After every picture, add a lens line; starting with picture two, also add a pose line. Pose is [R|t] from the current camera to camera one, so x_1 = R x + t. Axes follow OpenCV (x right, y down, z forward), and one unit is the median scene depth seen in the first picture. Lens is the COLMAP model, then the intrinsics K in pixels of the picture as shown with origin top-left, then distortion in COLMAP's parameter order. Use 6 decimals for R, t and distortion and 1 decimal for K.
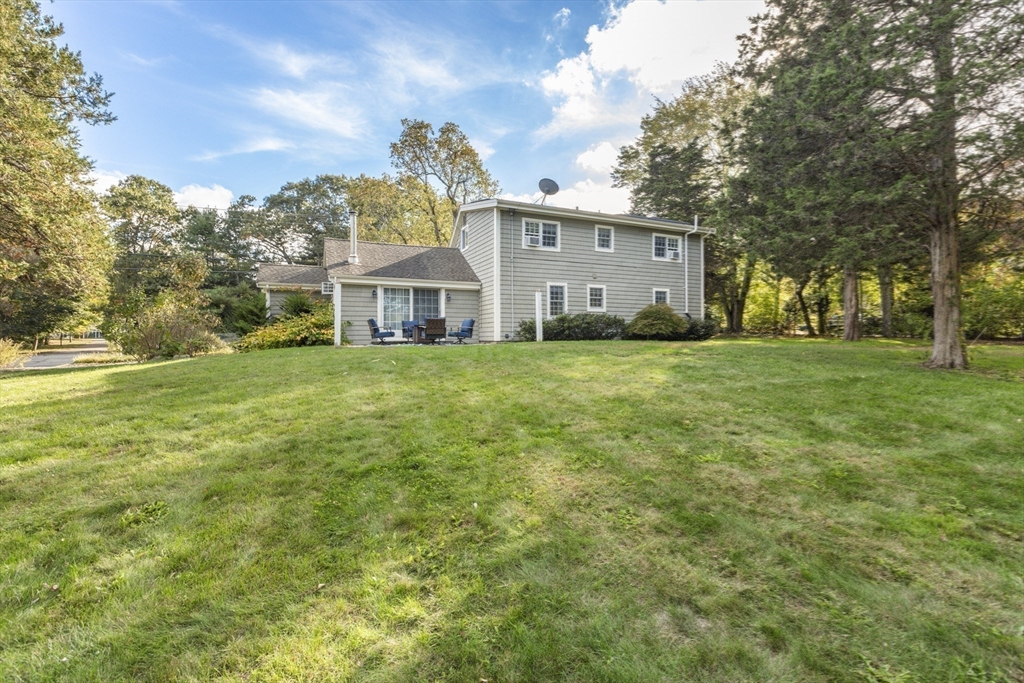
lens RADIAL K [[456.6, 0, 510.6], [0, 456.6, 339.3], [0, 0, 1]] dist [0.000595, -0.000738]
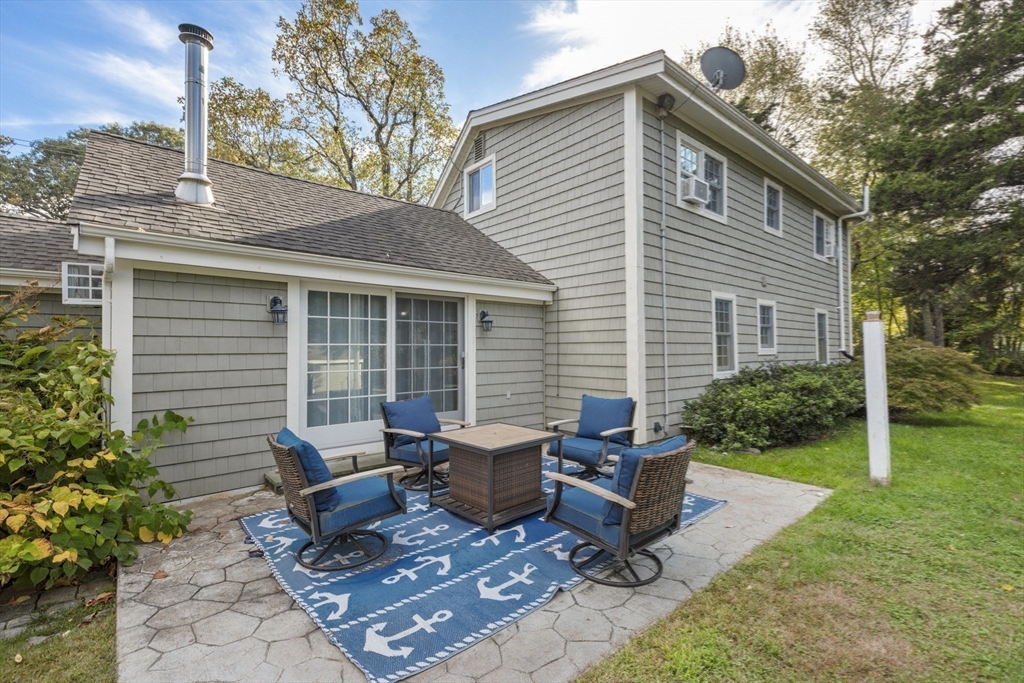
lens RADIAL K [[456.6, 0, 516.3], [0, 456.6, 344.1], [0, 0, 1]] dist [0.000595, -0.000738]
pose [[0.961574, 0.003458, 0.274523, -0.215462], [-0.000370, 0.999936, -0.011296, -0.069232], [-0.274545, 0.010760, 0.961514, 0.630700]]
